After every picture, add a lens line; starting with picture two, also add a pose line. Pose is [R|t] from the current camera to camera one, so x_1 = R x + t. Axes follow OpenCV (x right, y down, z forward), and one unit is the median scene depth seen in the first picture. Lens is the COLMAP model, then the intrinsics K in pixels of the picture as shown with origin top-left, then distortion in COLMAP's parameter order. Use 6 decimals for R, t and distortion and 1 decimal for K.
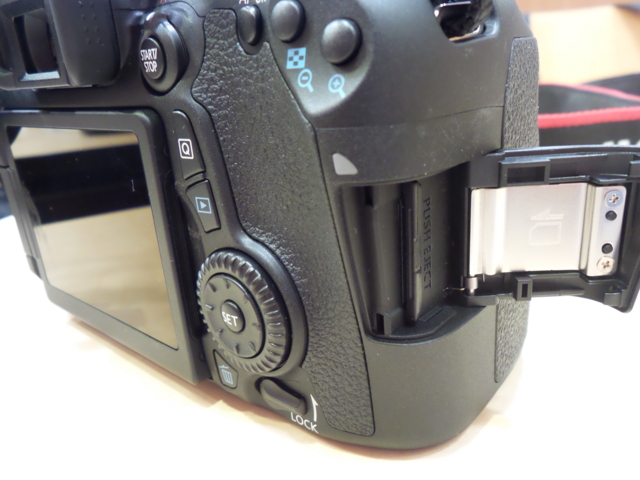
lens RADIAL K [[522.3, 0, 320.0], [0, 522.3, 240.0], [0, 0, 1]] dist [-0.012325, -0.004830]
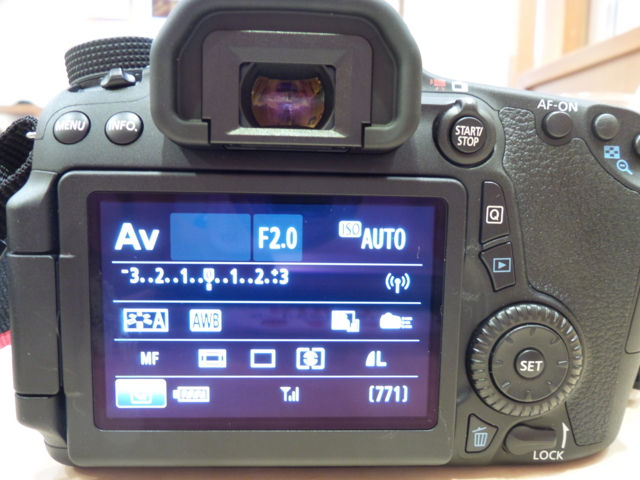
lens RADIAL K [[522.3, 0, 320.0], [0, 522.3, 240.0], [0, 0, 1]] dist [-0.012325, -0.004830]
pose [[0.701686, 0.025512, 0.712029, -1.397745], [0.154669, 0.970073, -0.187180, 0.032685], [-0.695495, 0.241471, 0.676741, 0.539945]]
